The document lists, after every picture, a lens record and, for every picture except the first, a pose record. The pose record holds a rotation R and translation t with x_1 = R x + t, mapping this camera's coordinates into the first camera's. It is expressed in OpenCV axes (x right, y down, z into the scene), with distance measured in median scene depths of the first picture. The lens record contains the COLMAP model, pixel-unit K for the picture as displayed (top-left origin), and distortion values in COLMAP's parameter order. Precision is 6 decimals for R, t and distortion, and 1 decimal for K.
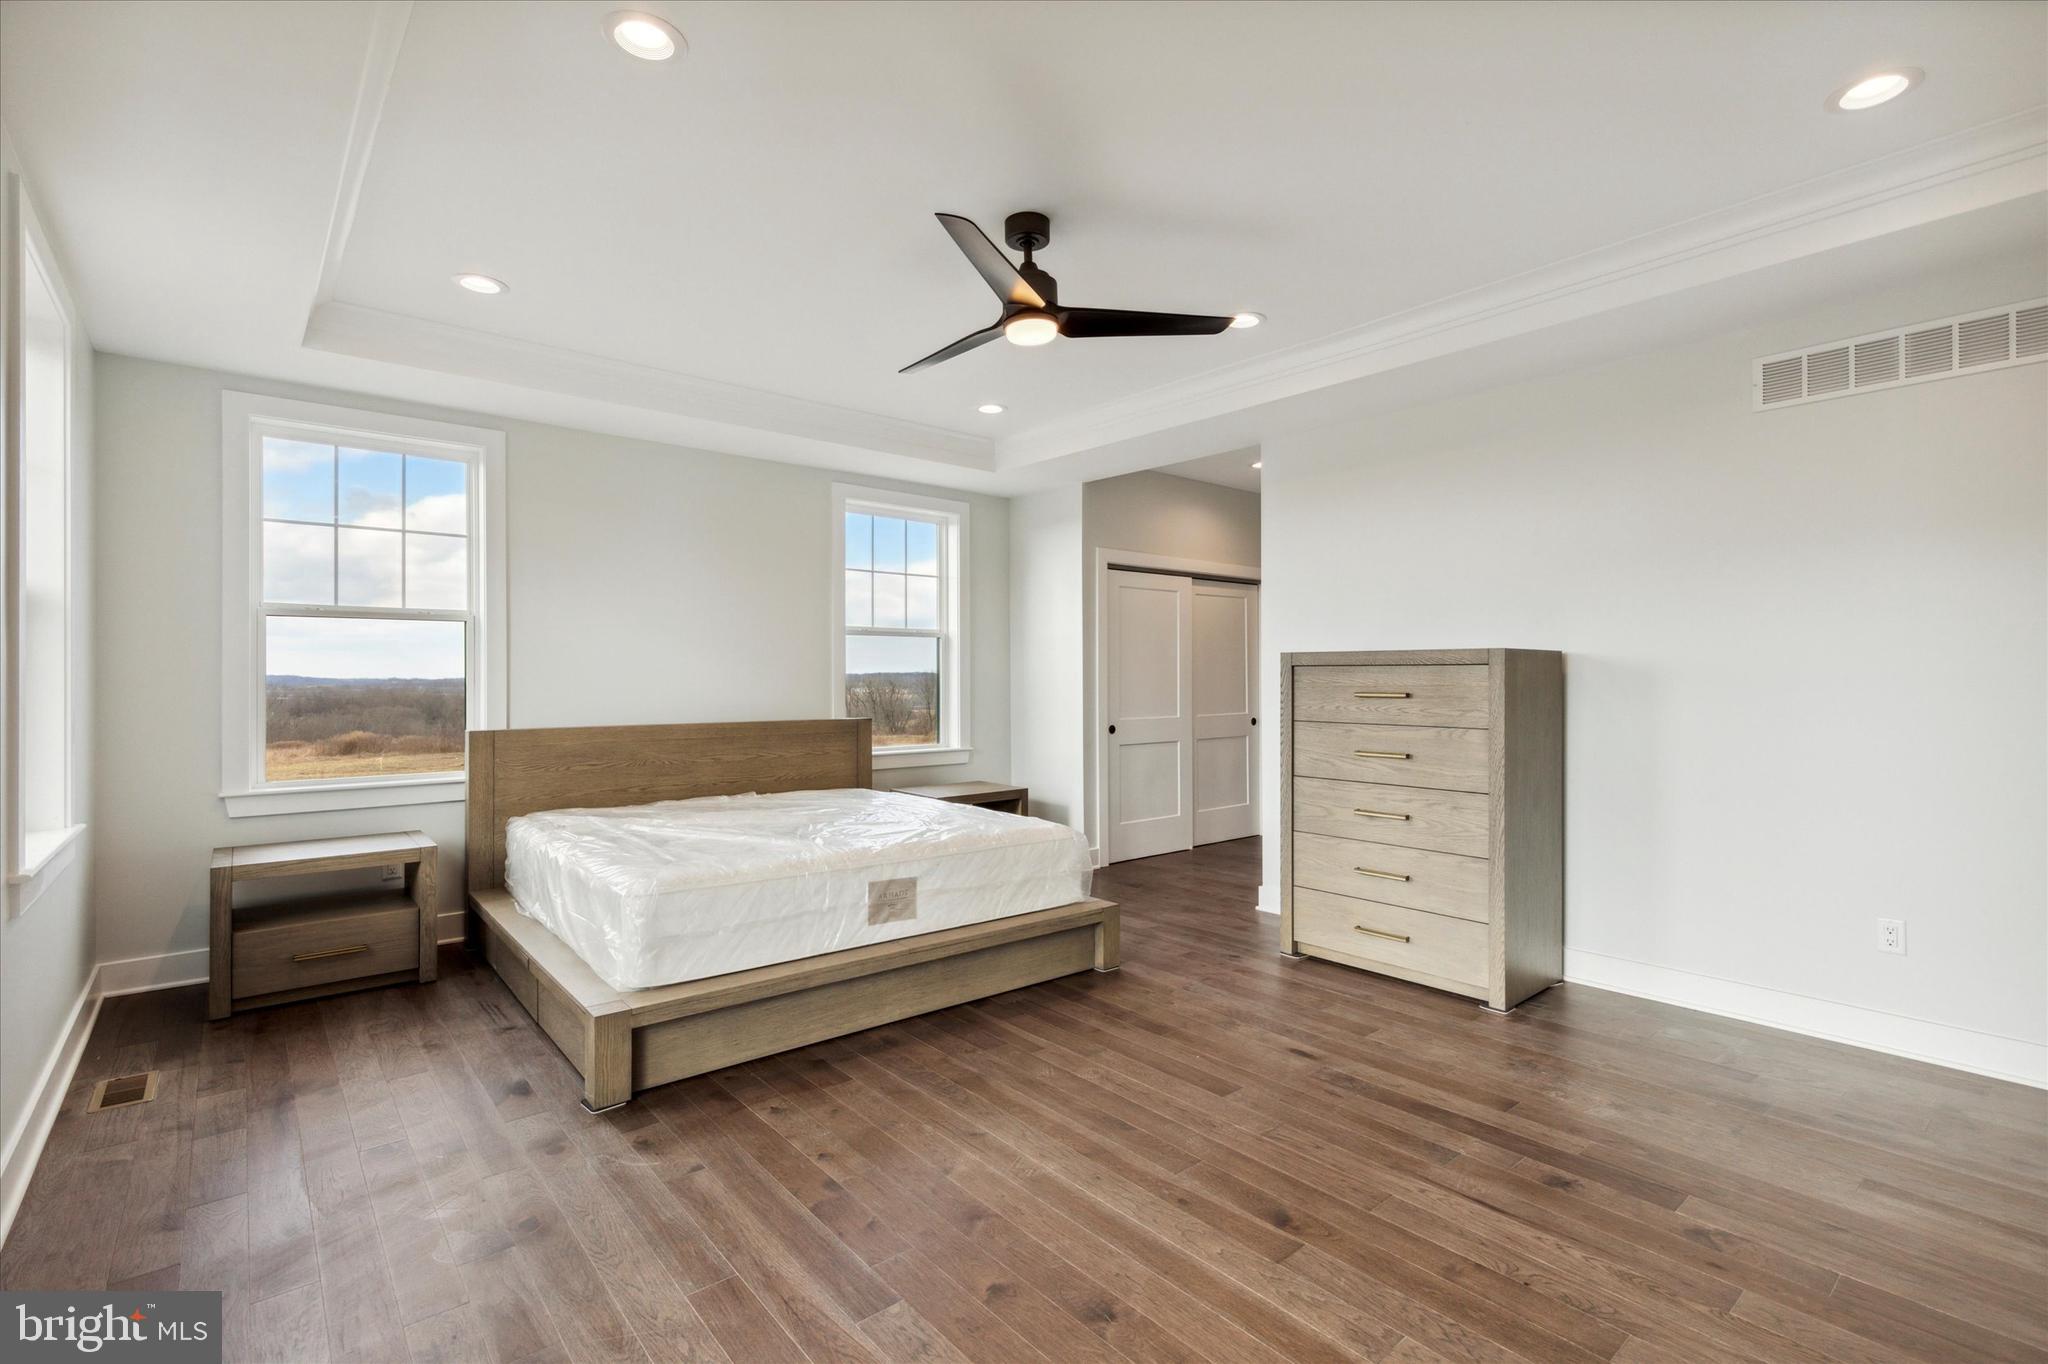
lens RADIAL K [[930.7, 0, 1024.0], [0, 930.7, 682.0], [0, 0, 1]] dist [0.001038, 0.001310]
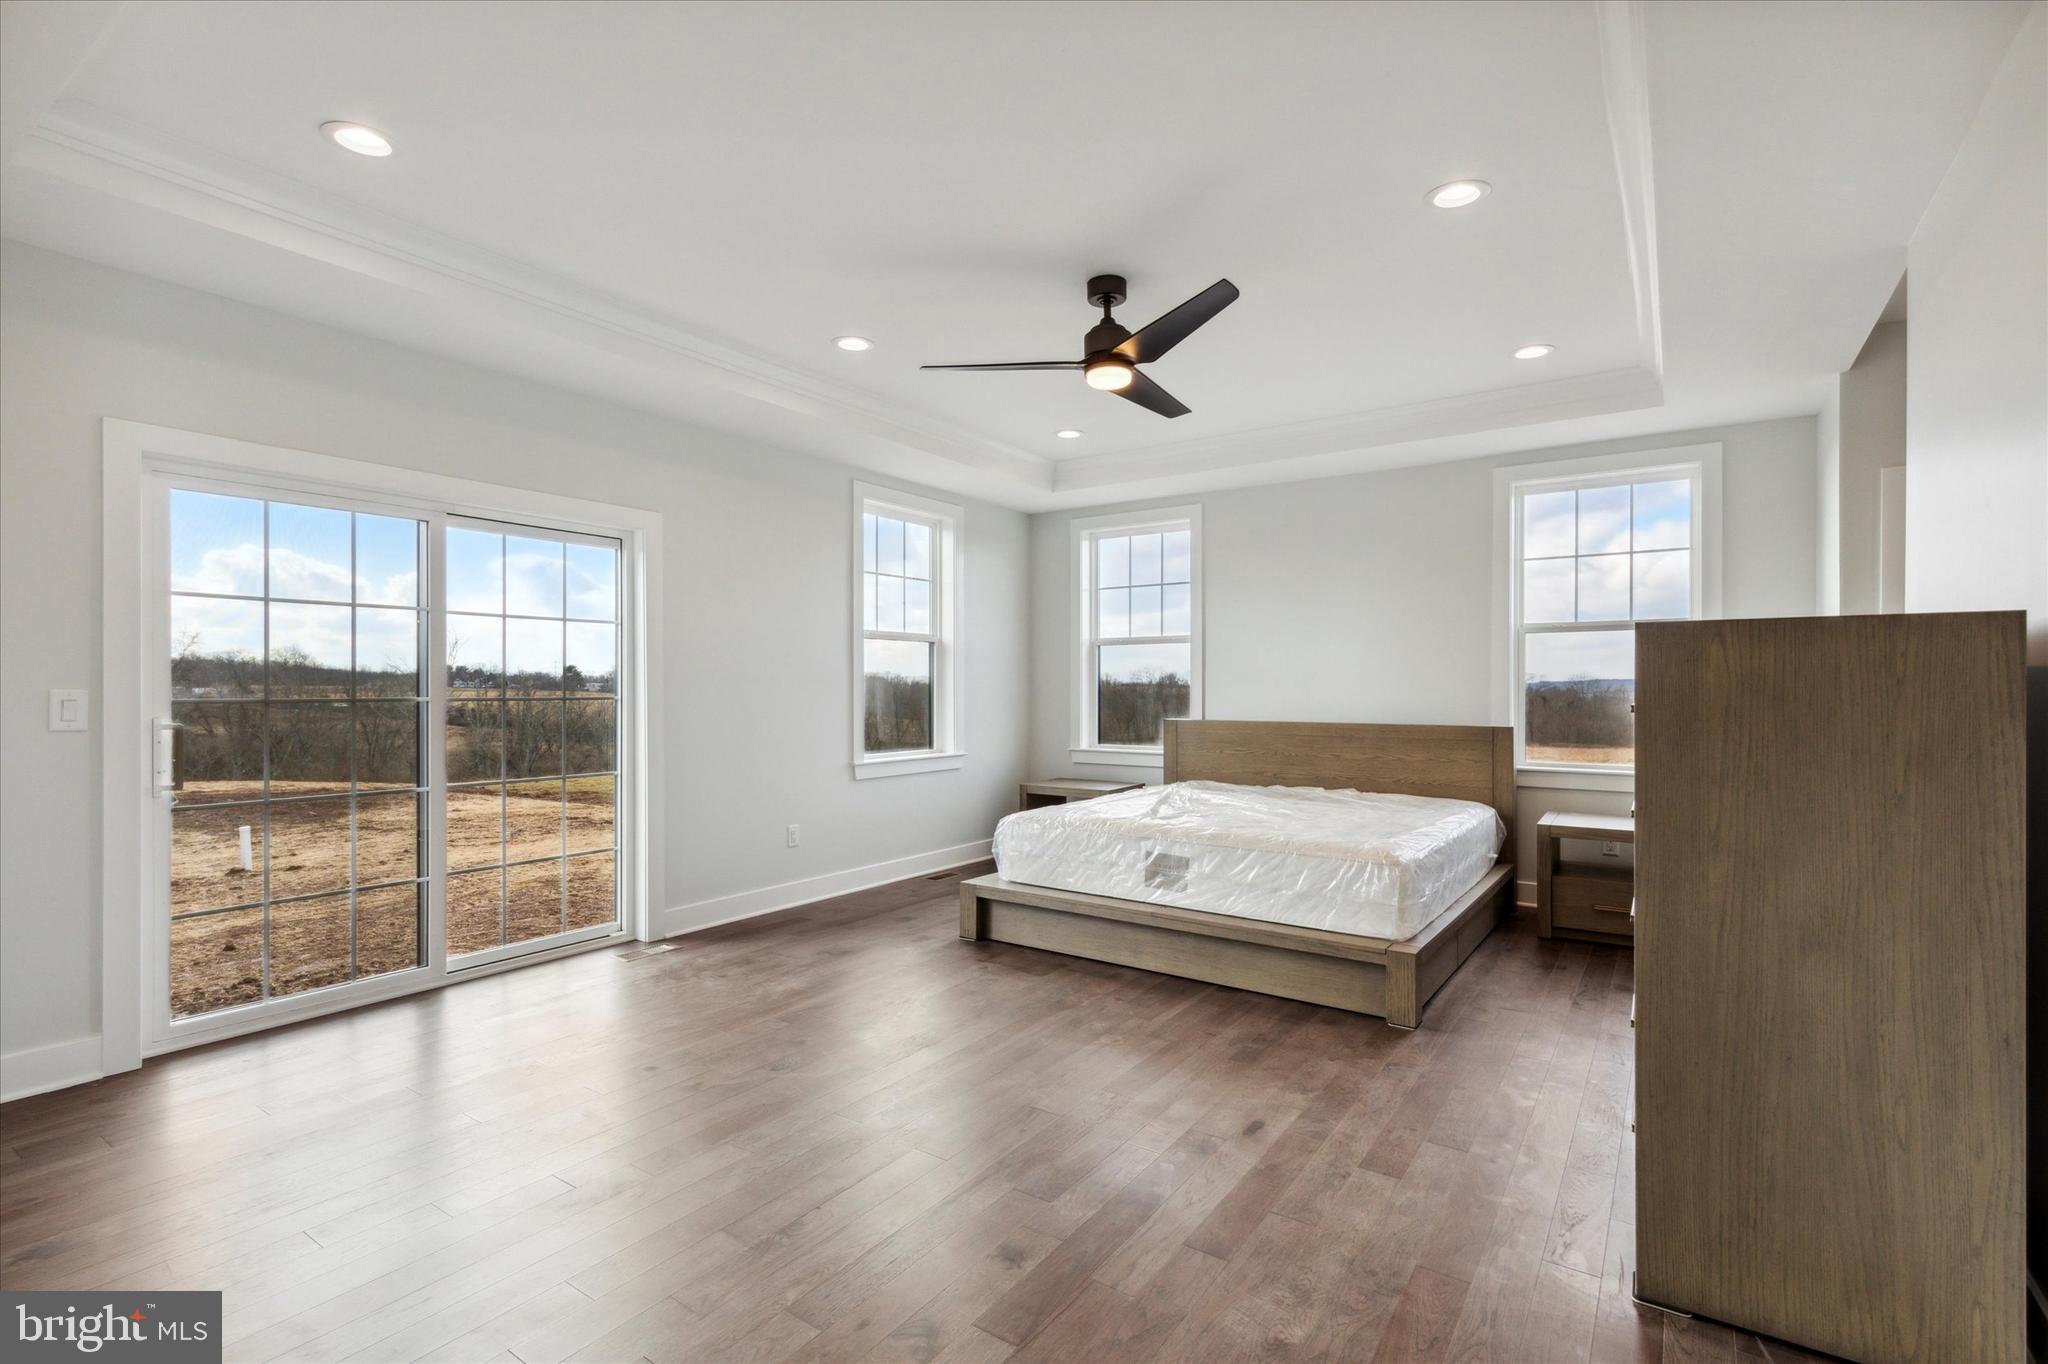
lens RADIAL K [[930.7, 0, 1024.0], [0, 930.7, 682.0], [0, 0, 1]] dist [0.001038, 0.001310]
pose [[0.280784, -0.005611, -0.959754, 0.931101], [-0.017637, 0.999784, -0.011005, 0.023065], [0.959609, 0.020017, 0.280625, 0.523549]]
